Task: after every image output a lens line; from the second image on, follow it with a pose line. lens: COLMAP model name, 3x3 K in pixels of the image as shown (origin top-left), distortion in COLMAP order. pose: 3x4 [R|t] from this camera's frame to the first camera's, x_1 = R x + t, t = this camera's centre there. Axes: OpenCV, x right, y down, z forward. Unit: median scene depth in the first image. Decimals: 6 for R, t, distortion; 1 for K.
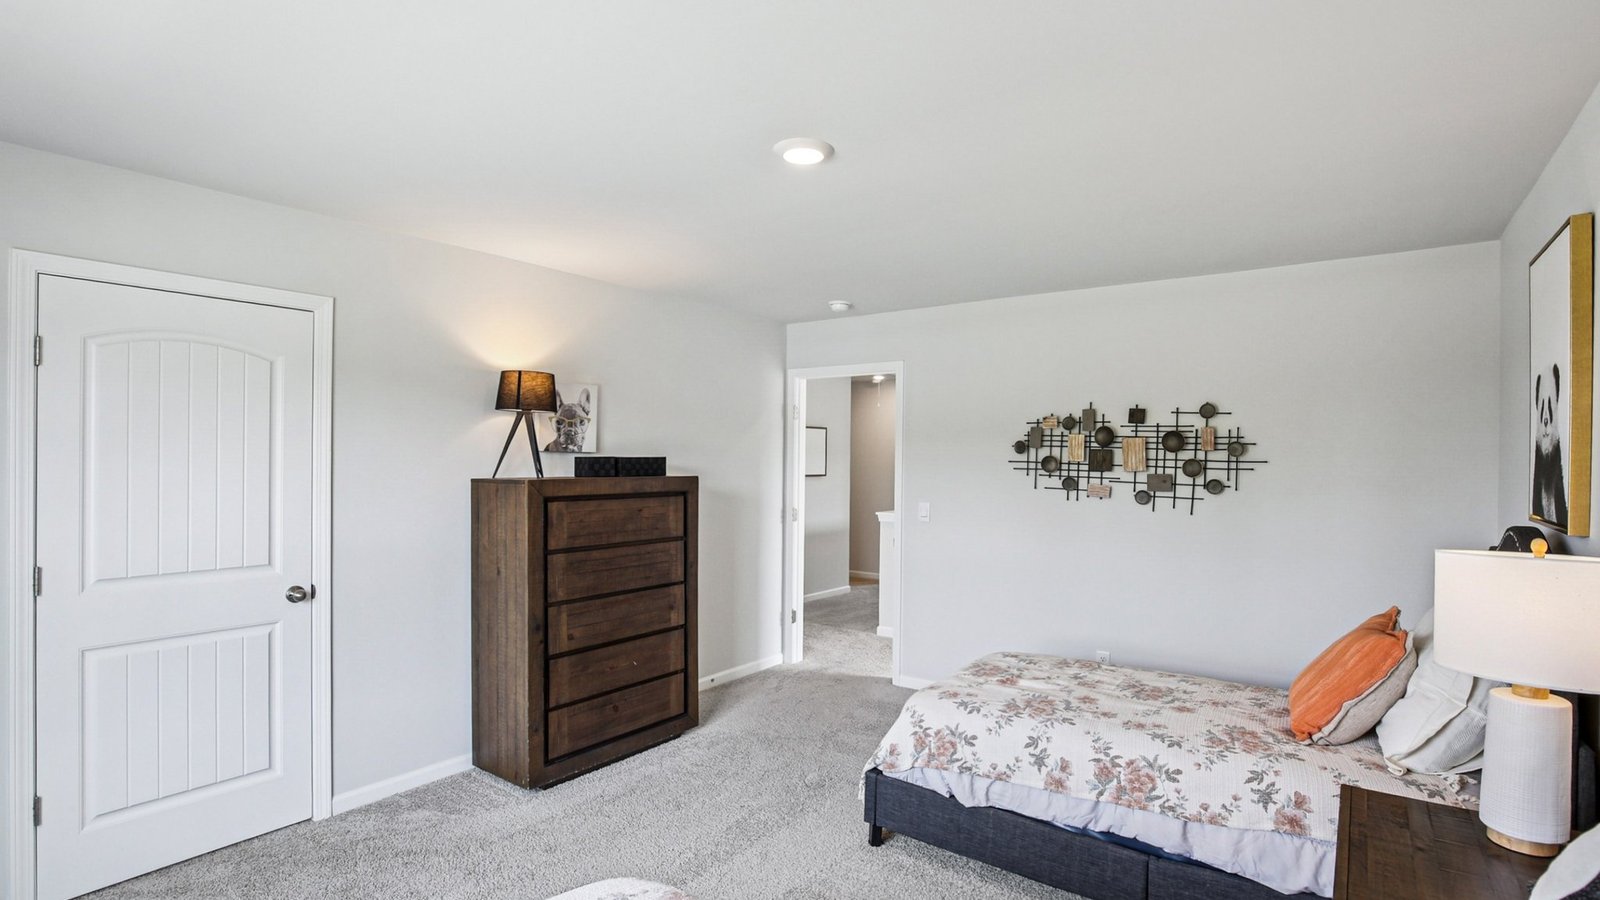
lens RADIAL K [[766.9, 0, 791.4], [0, 766.9, 449.9], [0, 0, 1]] dist [-0.030276, -0.000007]
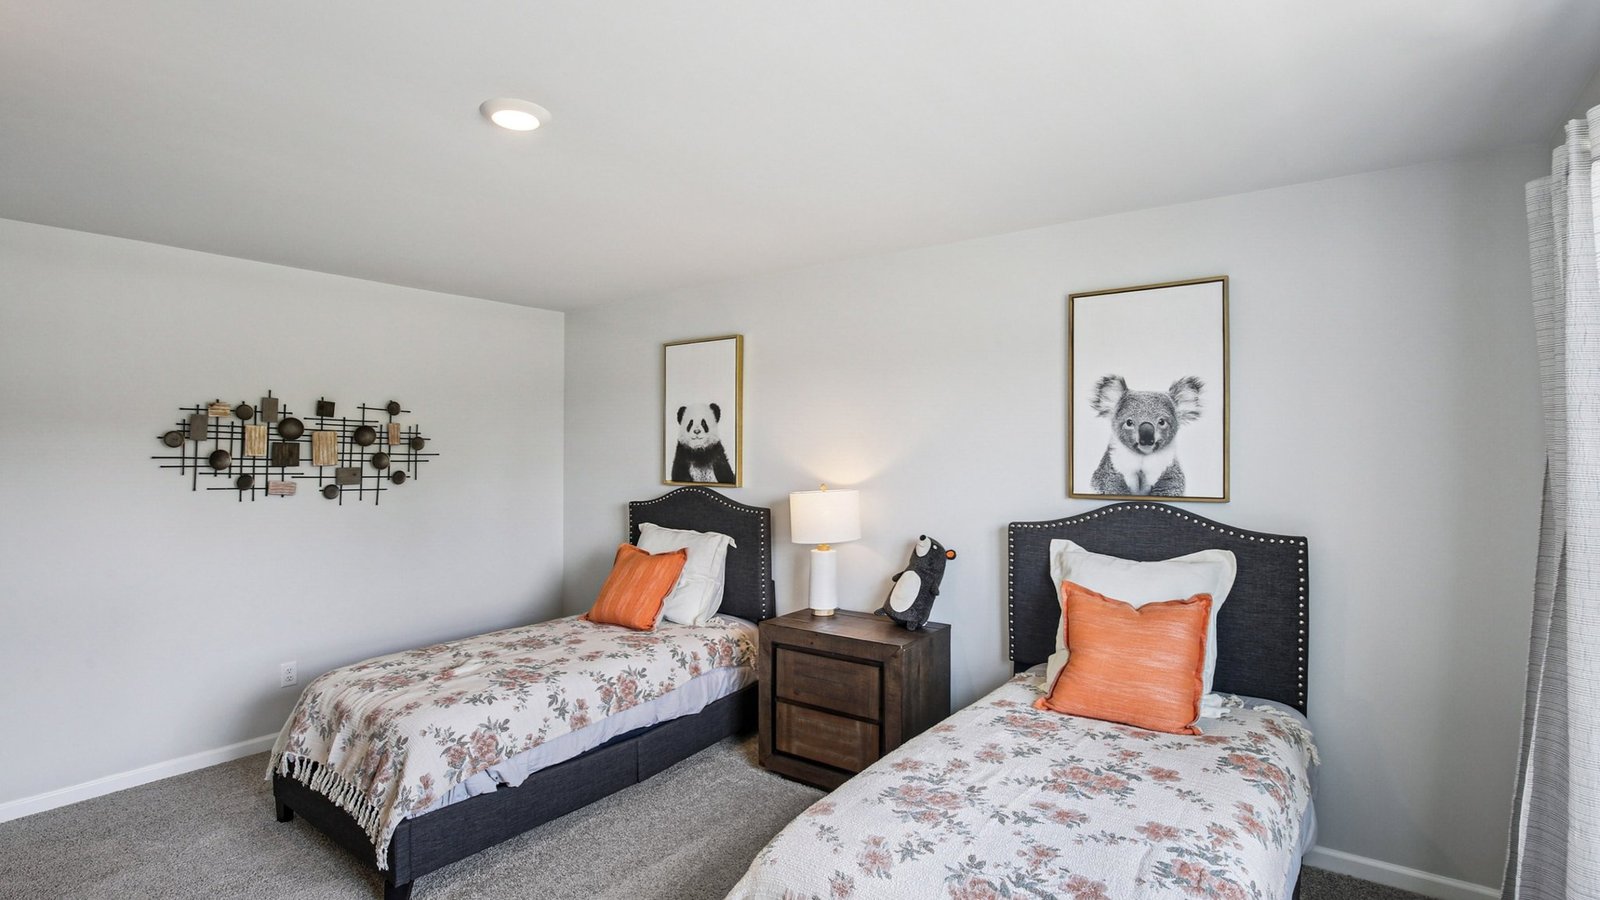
lens RADIAL K [[766.9, 0, 791.4], [0, 766.9, 449.9], [0, 0, 1]] dist [-0.030276, -0.000007]
pose [[-0.003383, -0.002582, 0.999991, -0.530954], [-0.004886, 0.999985, 0.002565, 0.002729], [-0.999982, -0.004877, -0.003396, 0.414260]]
